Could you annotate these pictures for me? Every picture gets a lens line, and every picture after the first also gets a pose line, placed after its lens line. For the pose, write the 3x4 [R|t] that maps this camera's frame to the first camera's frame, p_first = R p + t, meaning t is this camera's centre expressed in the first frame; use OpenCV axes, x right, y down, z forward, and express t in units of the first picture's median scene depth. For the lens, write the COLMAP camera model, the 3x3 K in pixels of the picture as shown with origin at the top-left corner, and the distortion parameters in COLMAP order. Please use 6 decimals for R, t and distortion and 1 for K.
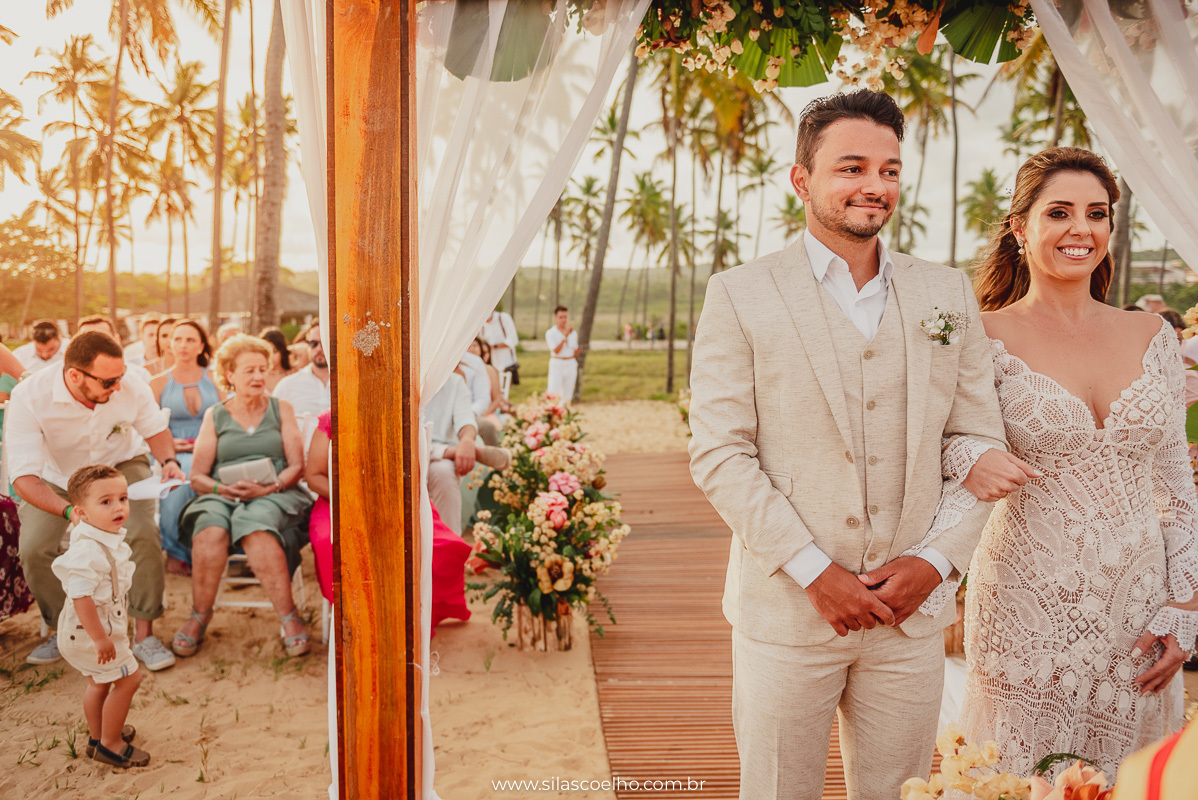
lens RADIAL K [[956.6, 0, 567.1], [0, 956.6, 371.9], [0, 0, 1]] dist [-0.003889, 0.004203]
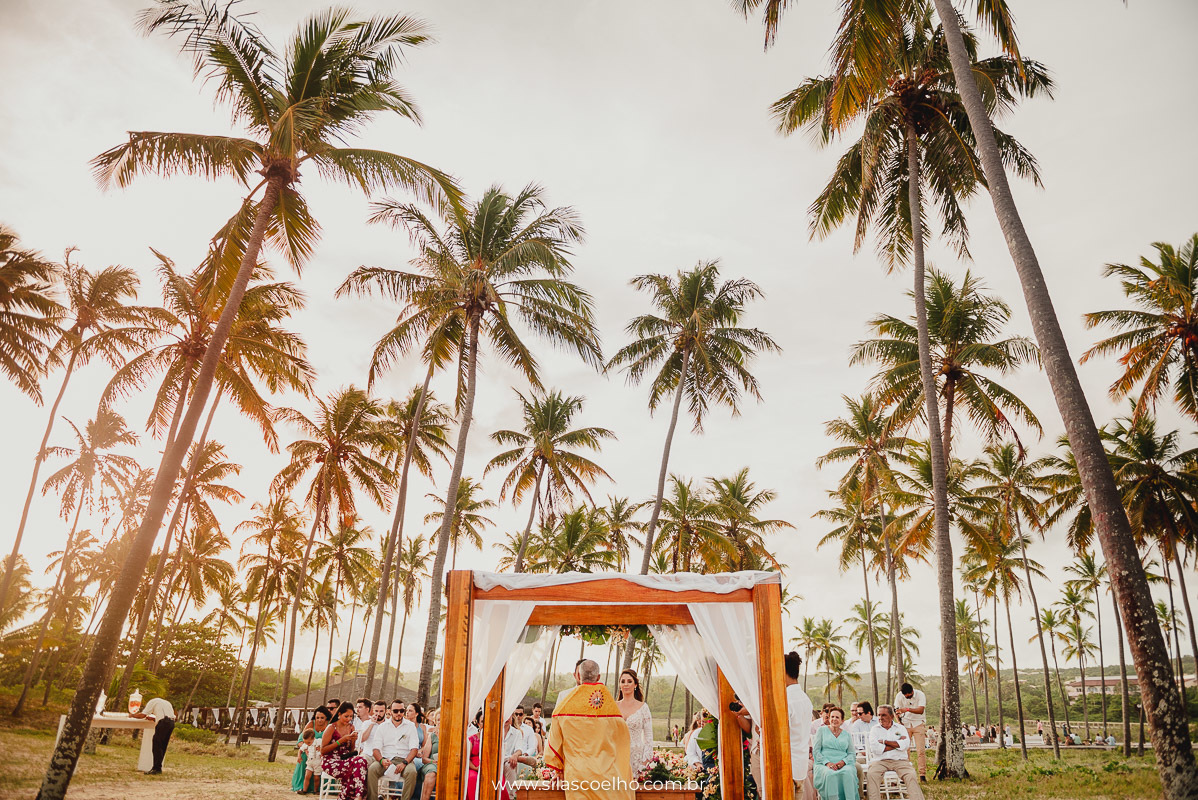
lens RADIAL K [[802.0, 0, 597.2], [0, 802.0, 404.7], [0, 0, 1]] dist [-0.048333, 0.006590]
pose [[0.998738, 0.008024, -0.049581, 0.017691], [-0.028174, 0.906730, -0.420770, 0.008854], [0.041580, 0.421636, 0.905811, -0.101111]]
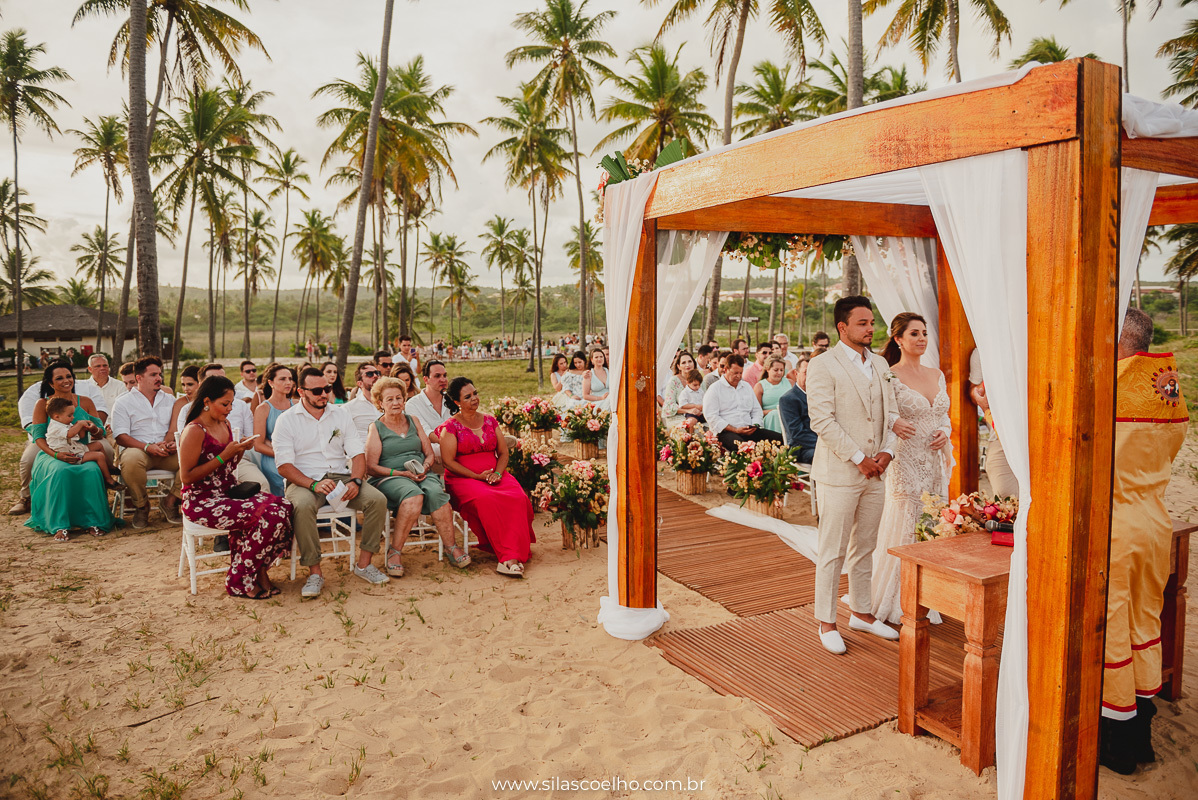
lens RADIAL K [[802.0, 0, 601.3], [0, 802.0, 389.8], [0, 0, 1]] dist [-0.048333, 0.006590]
pose [[0.900085, -0.039924, 0.433881, -0.037908], [0.033530, 0.999187, 0.022383, -0.002148], [-0.434422, -0.005599, 0.900692, -0.021004]]
